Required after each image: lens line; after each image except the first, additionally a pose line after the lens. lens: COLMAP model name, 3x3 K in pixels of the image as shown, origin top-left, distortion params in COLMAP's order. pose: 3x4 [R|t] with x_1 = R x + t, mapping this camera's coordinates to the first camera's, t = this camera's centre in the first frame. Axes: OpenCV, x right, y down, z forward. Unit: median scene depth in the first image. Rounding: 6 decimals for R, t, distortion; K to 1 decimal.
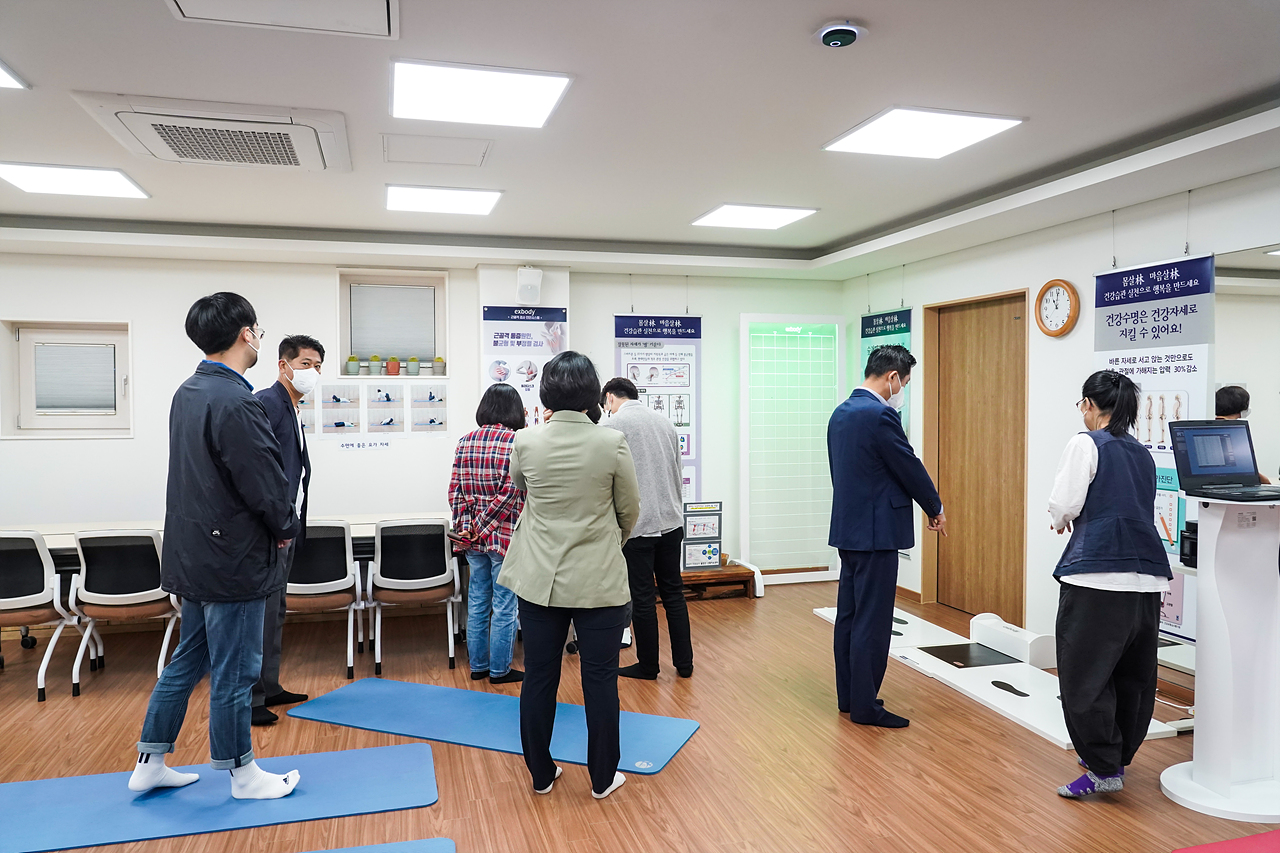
lens RADIAL K [[915.6, 0, 643.5], [0, 915.6, 429.3], [0, 0, 1]] dist [-0.002496, 0.022293]
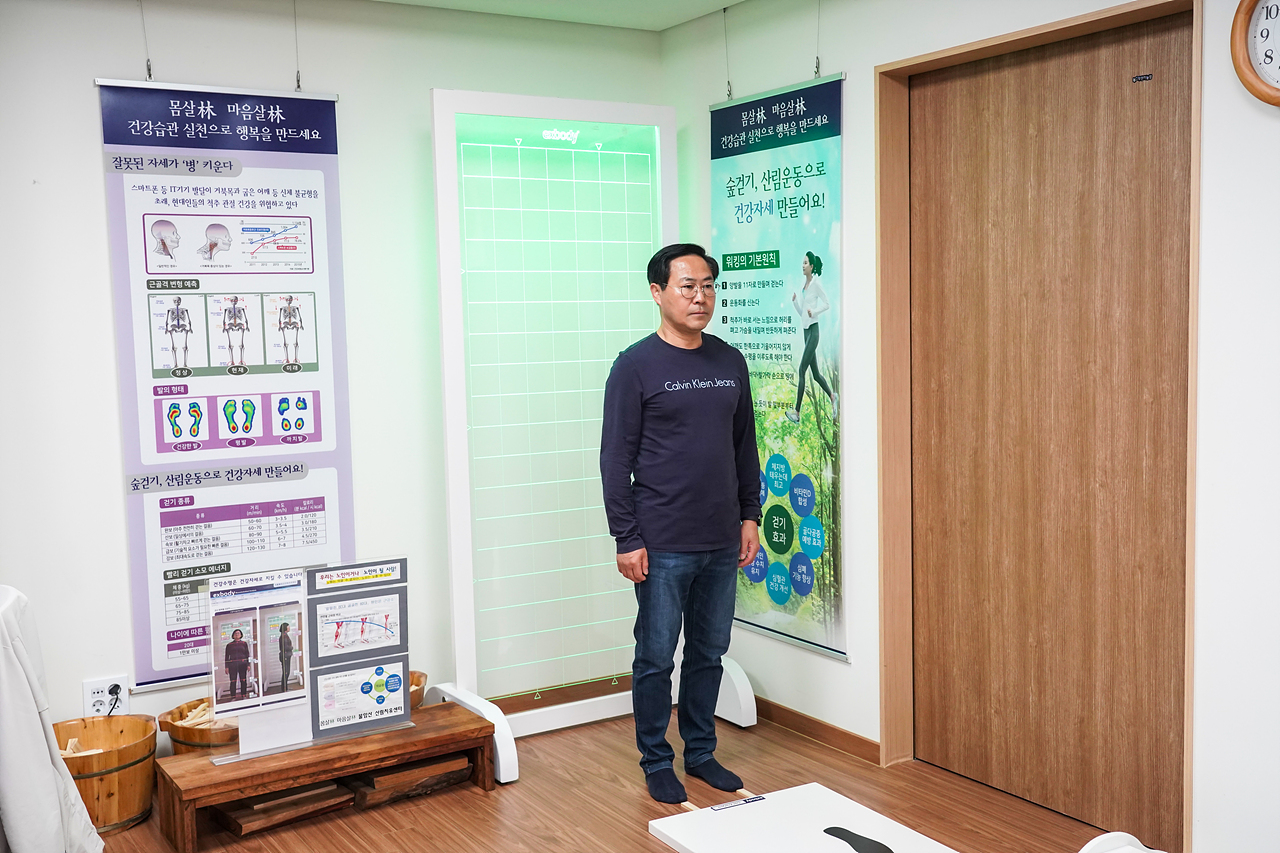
lens RADIAL K [[1279.9, 0, 647.2], [0, 1279.9, 427.3], [0, 0, 1]] dist [0.018112, 0.000000]
pose [[0.960644, -0.042506, 0.274512, 0.035525], [0.028388, 0.998072, 0.055201, -0.006048], [-0.276329, -0.045236, 0.959998, 0.435220]]
